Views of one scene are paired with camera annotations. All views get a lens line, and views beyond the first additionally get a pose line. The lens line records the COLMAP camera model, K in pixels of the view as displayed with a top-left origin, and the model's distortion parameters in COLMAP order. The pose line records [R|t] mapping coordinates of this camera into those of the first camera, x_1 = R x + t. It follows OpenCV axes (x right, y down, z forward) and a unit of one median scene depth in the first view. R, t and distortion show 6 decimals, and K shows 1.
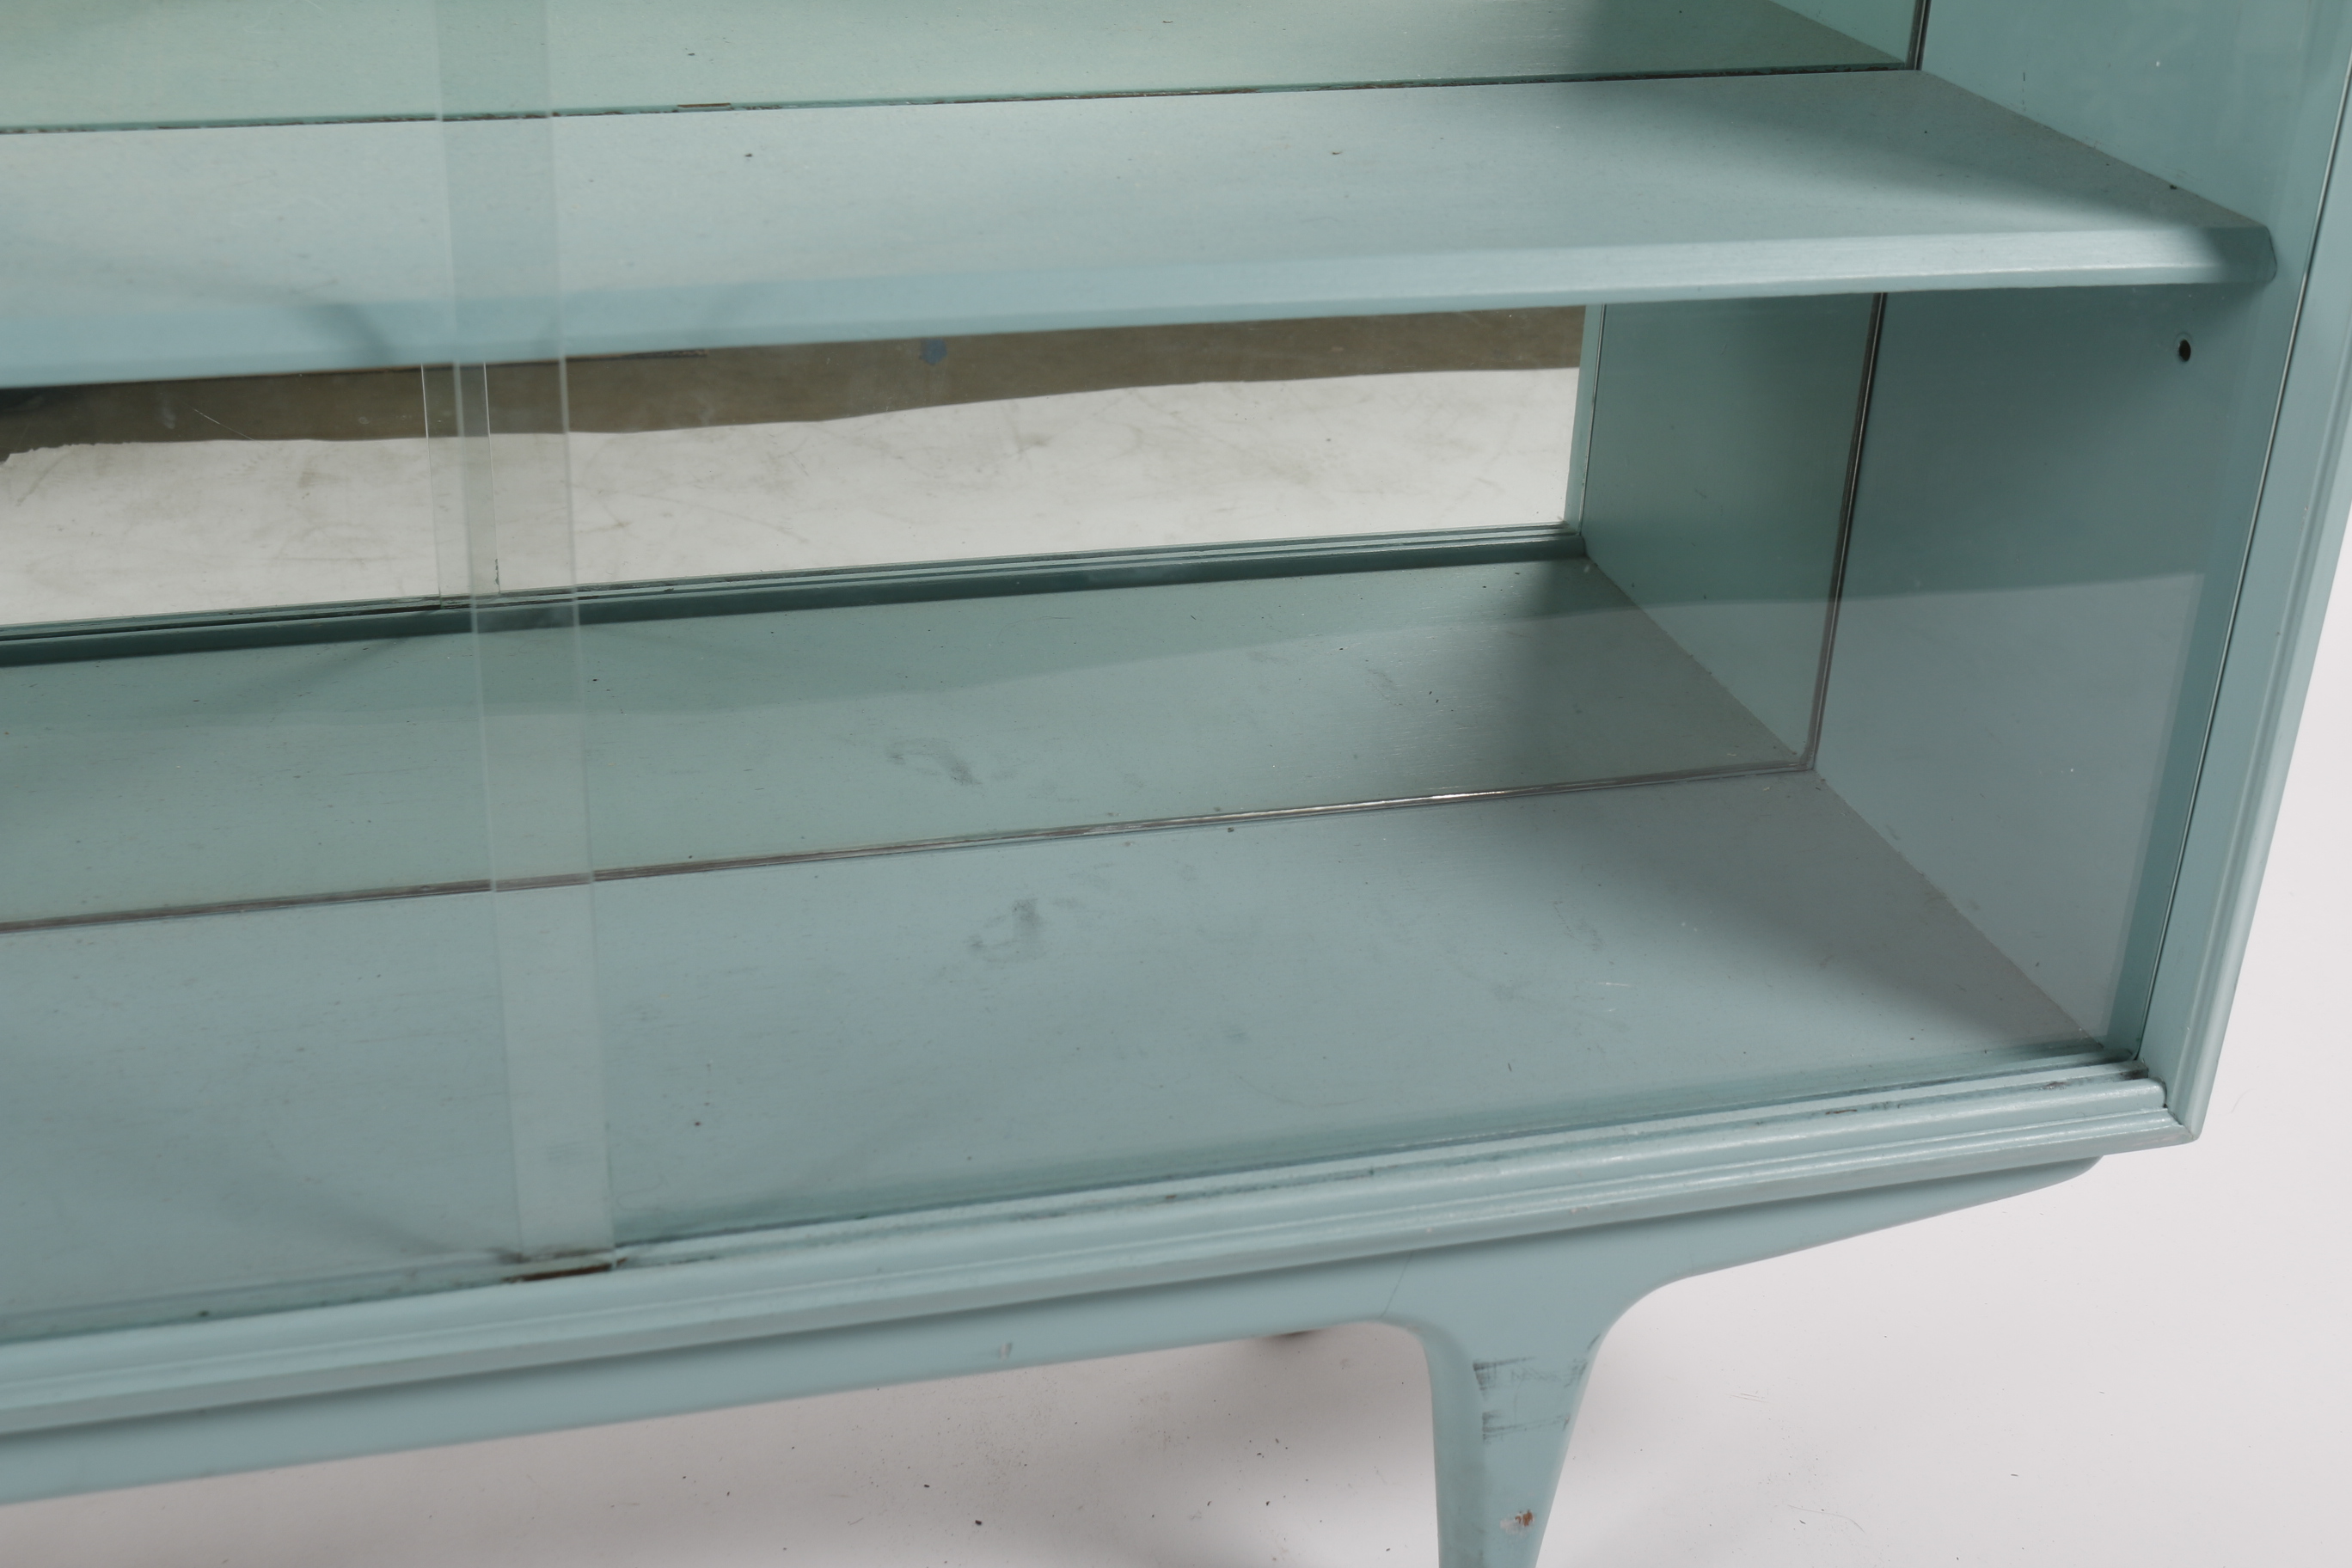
lens RADIAL K [[2912.8, 0, 1176.0], [0, 2912.8, 784.0], [0, 0, 1]] dist [-0.115761, 0.196550]
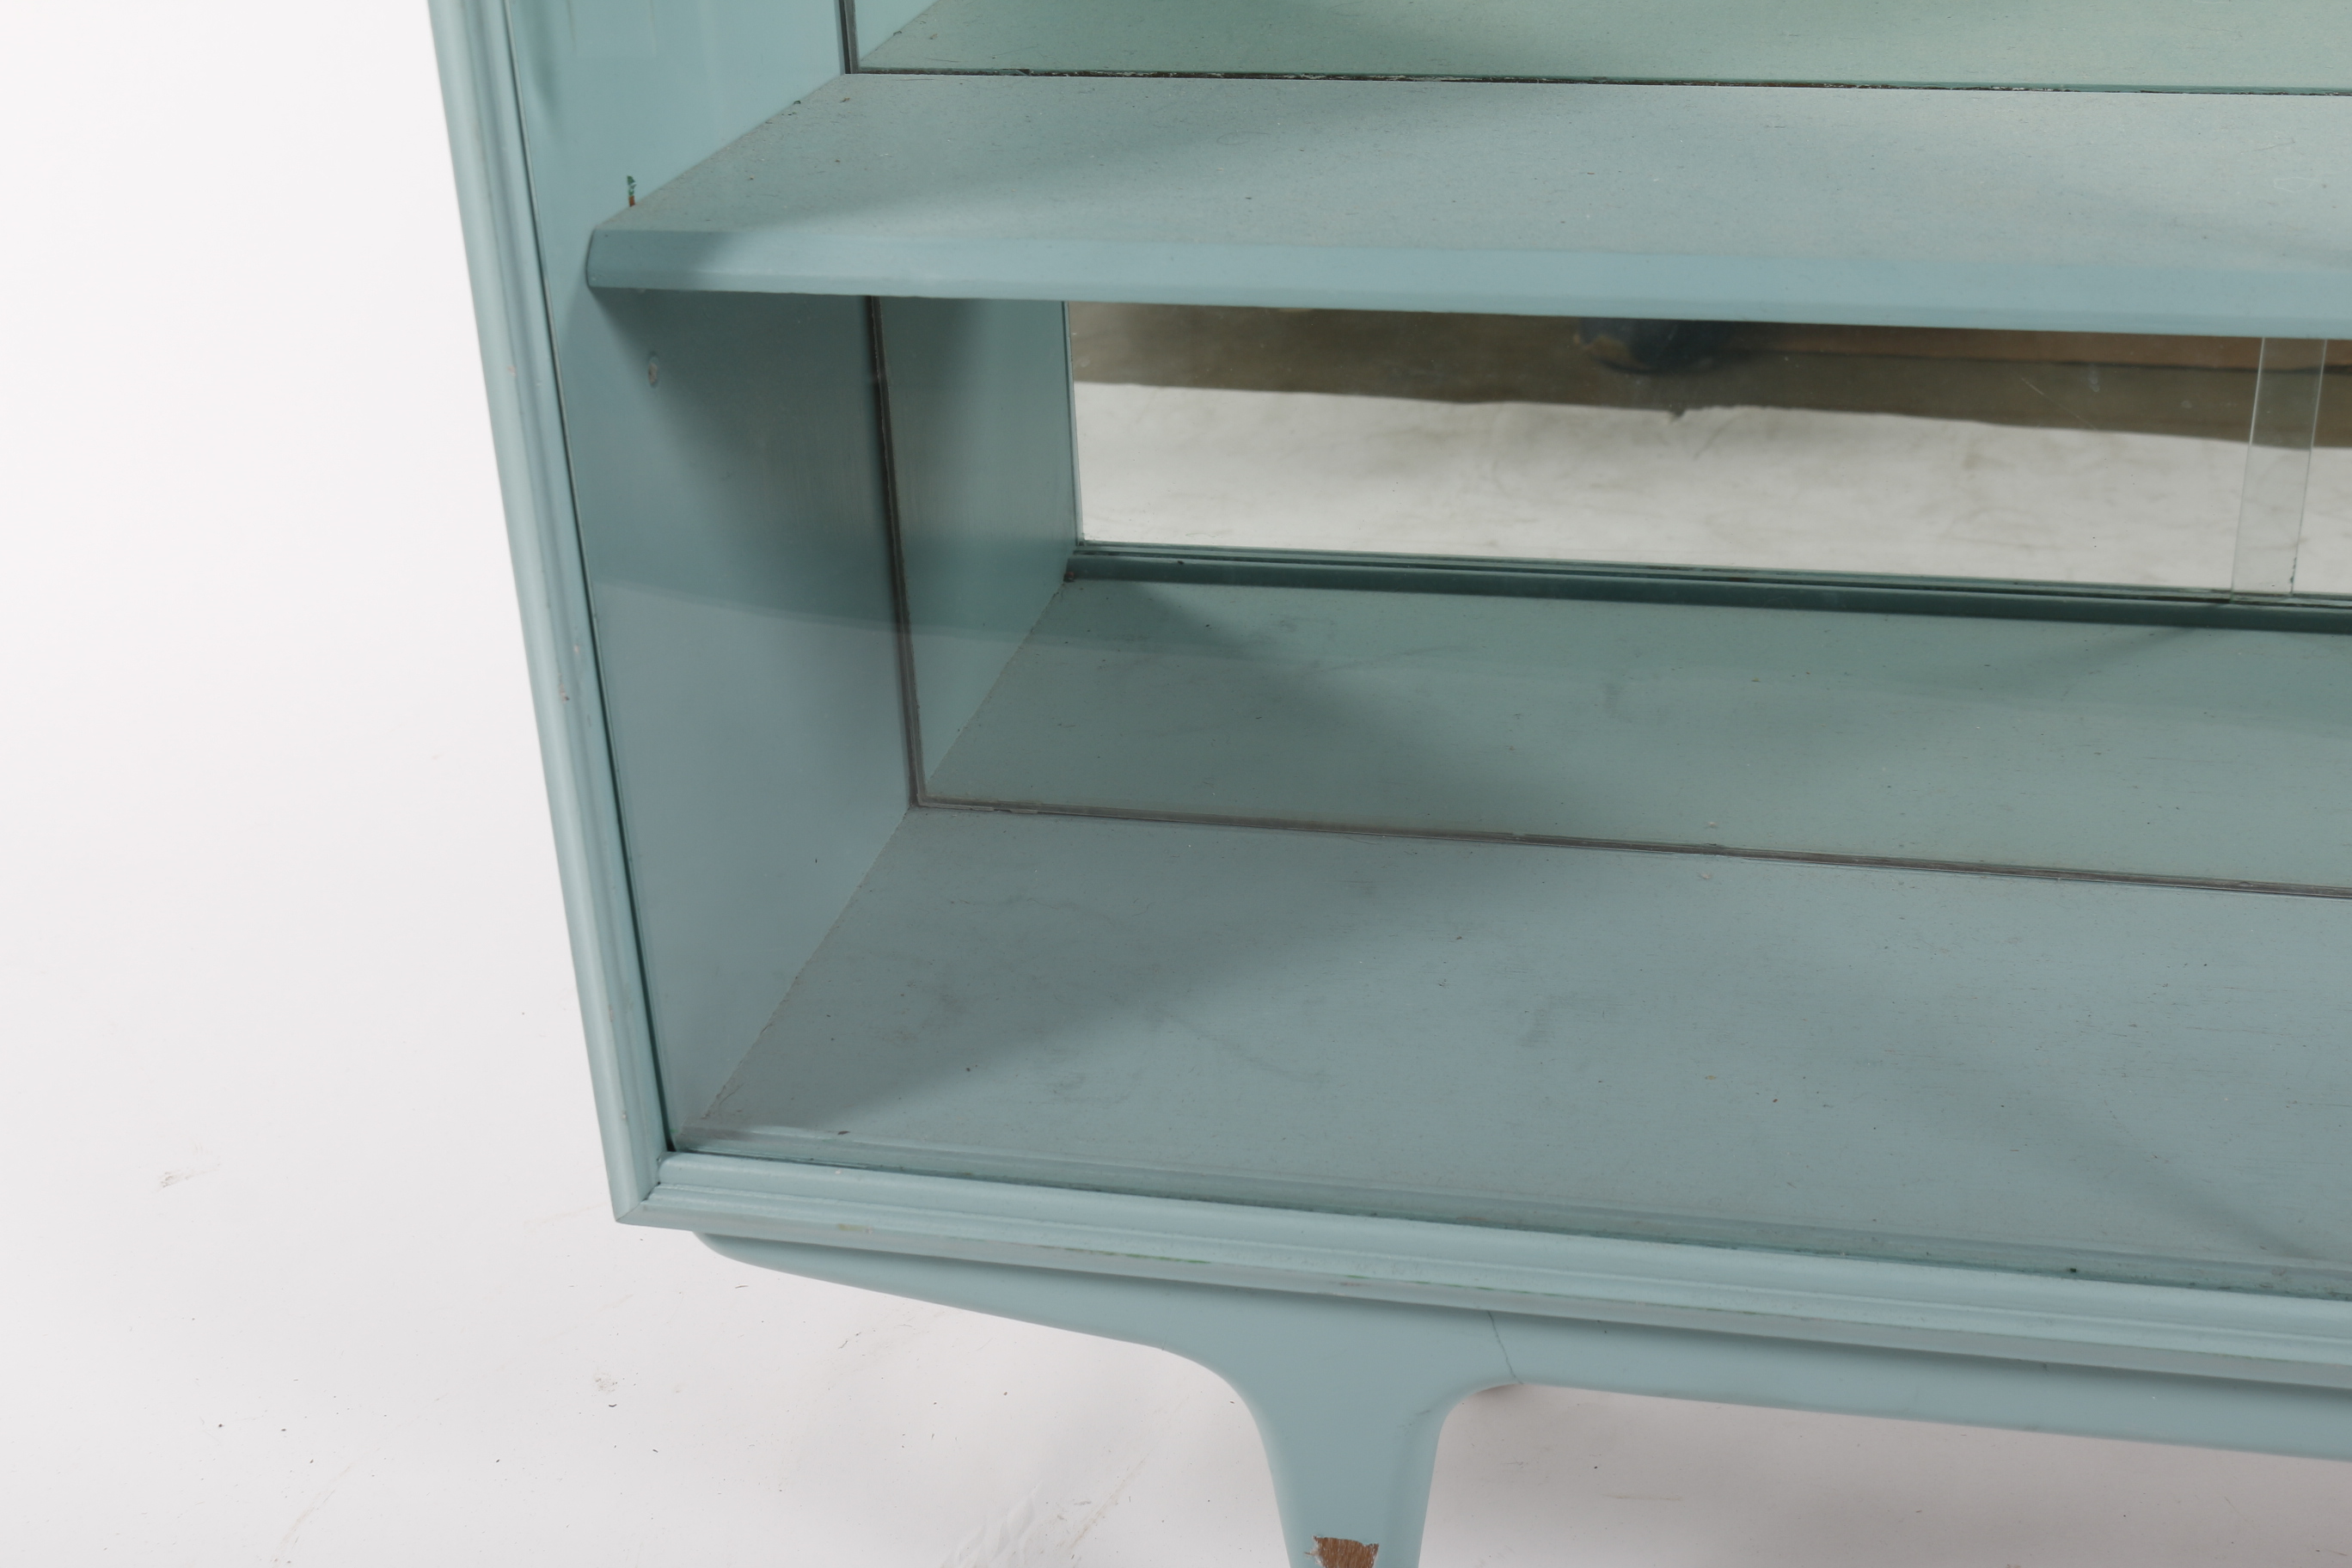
lens RADIAL K [[2912.8, 0, 1176.0], [0, 2912.8, 784.0], [0, 0, 1]] dist [-0.115761, 0.196550]
pose [[0.878310, 0.138741, -0.457517, -0.151133], [-0.138960, 0.989736, 0.033370, 0.022594], [0.457451, 0.034267, 0.888575, -0.033443]]
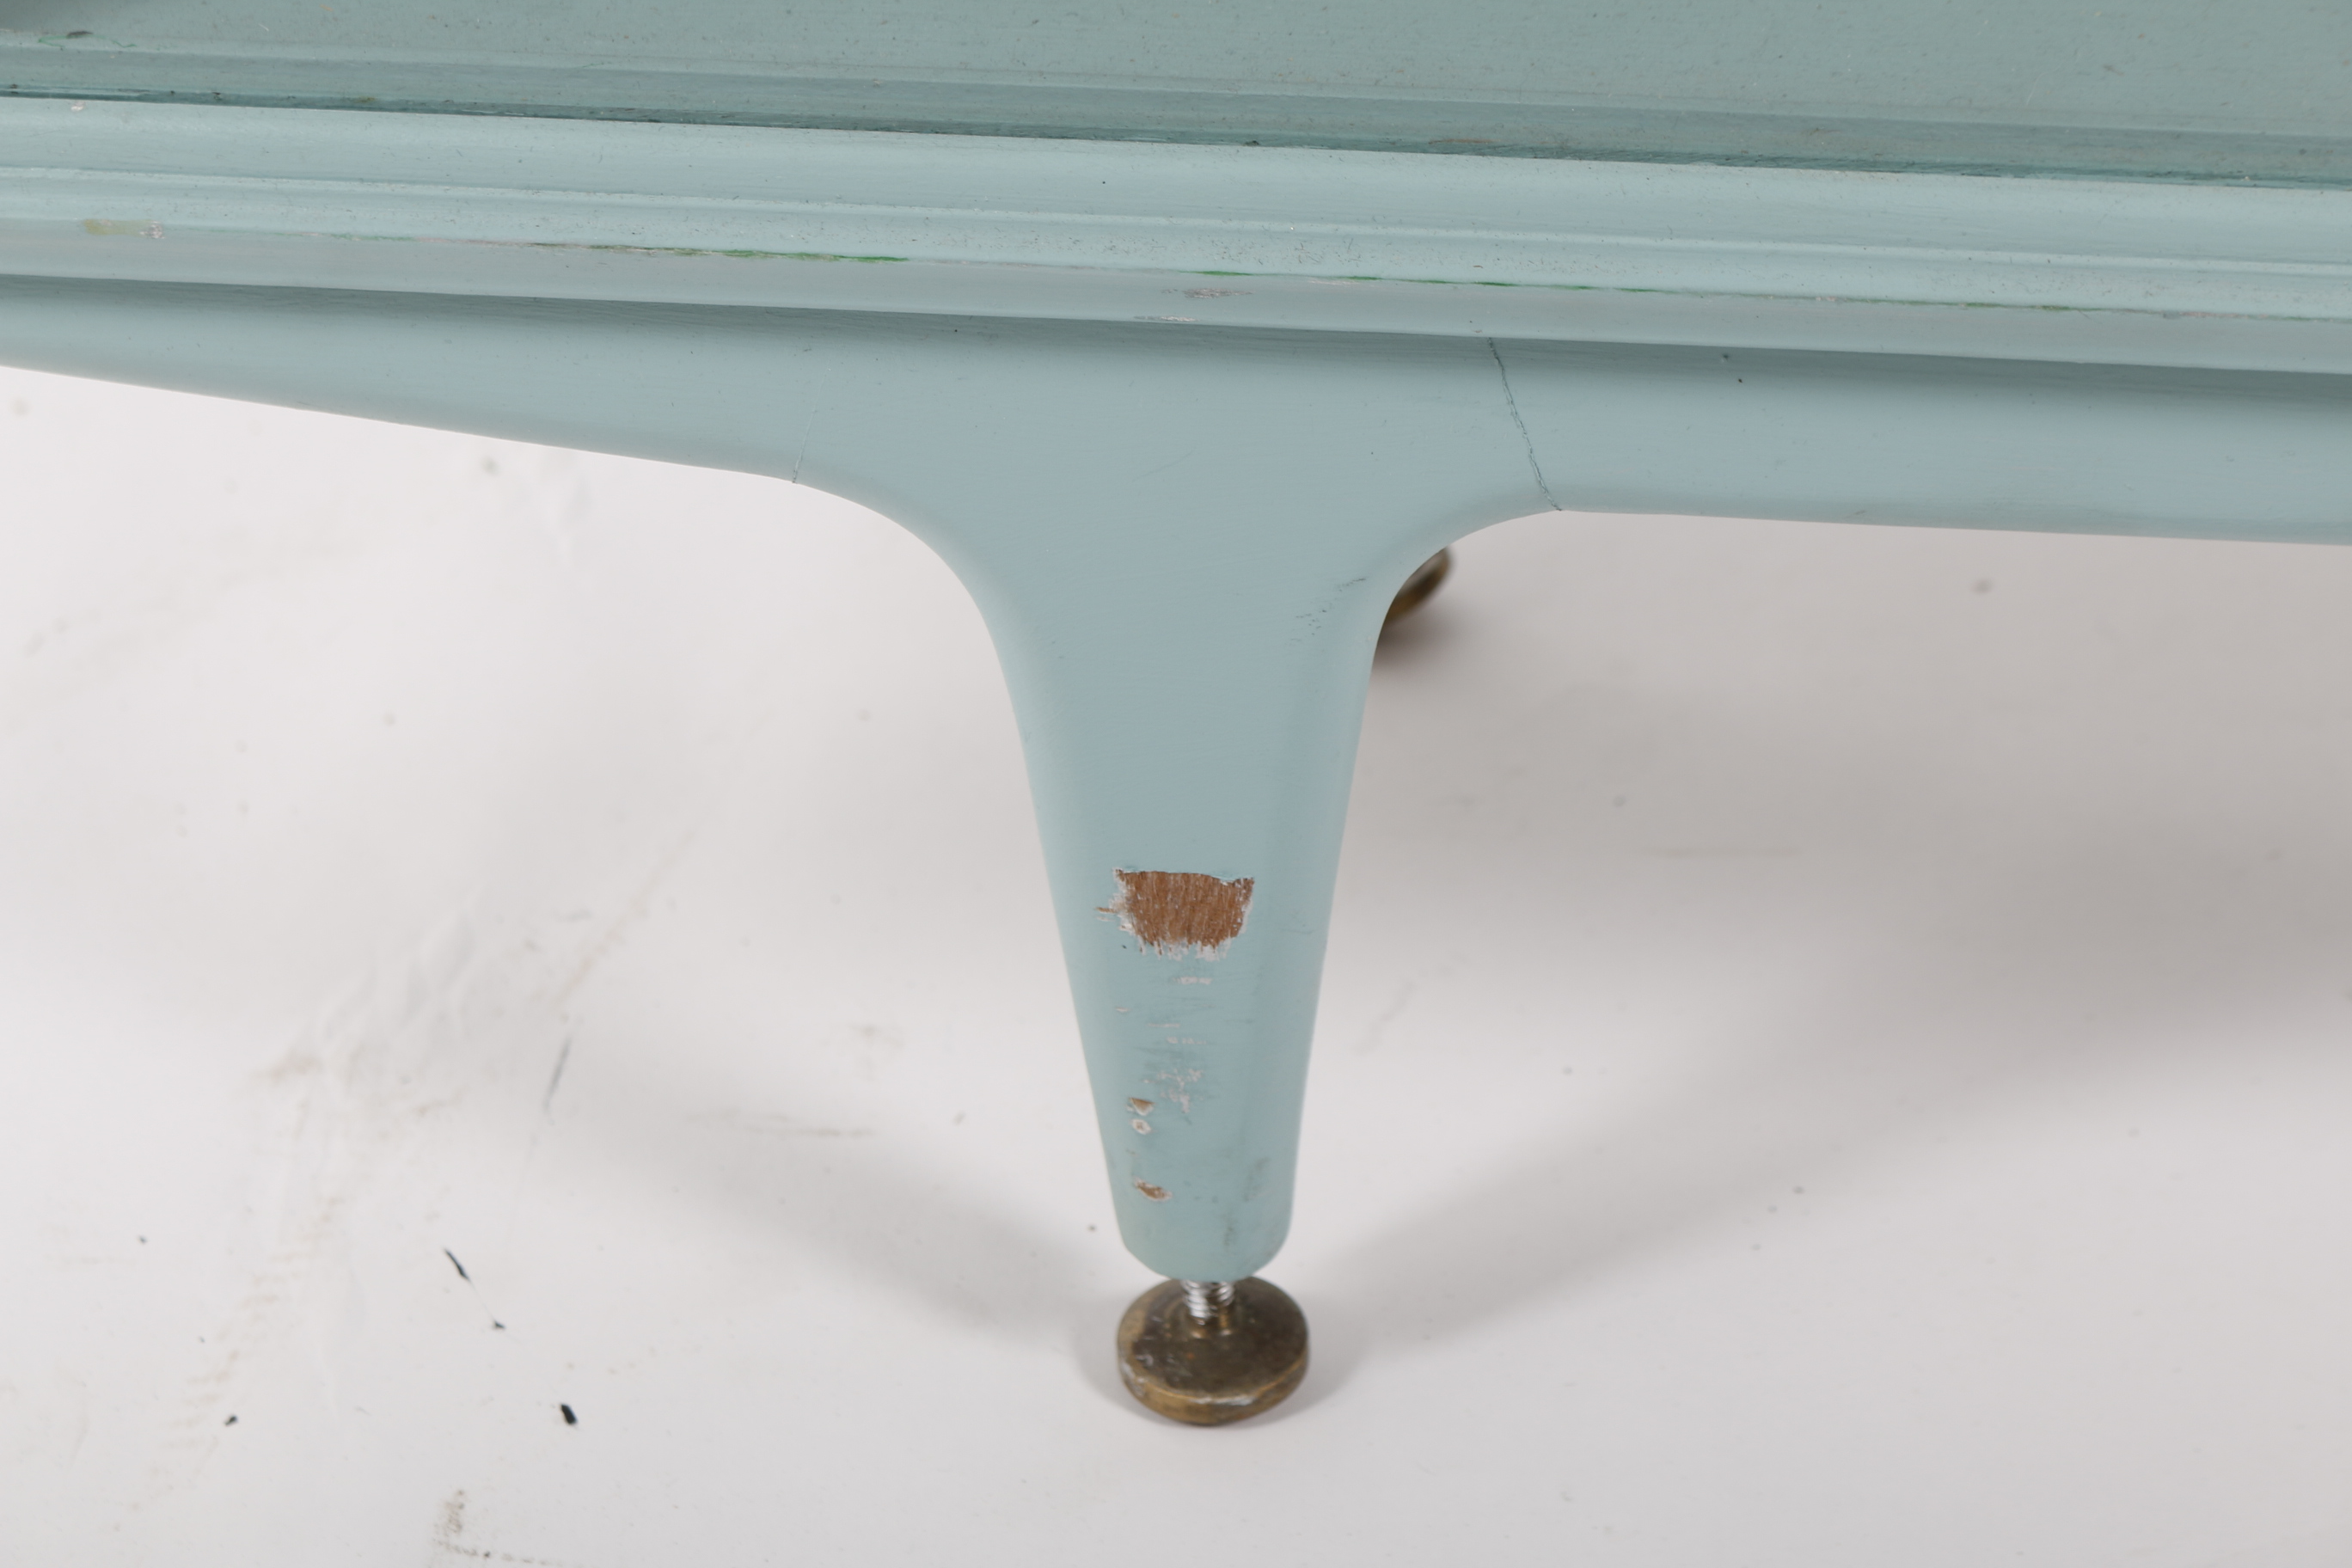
lens RADIAL K [[5612.6, 0, 1176.0], [0, 5612.6, 784.0], [0, 0, 1]] dist [0.012465, 0.254537]
pose [[0.932374, 0.167310, -0.320447, -0.223801], [-0.118754, 0.979012, 0.165631, 0.133894], [0.341433, -0.116376, 0.932674, 0.022539]]
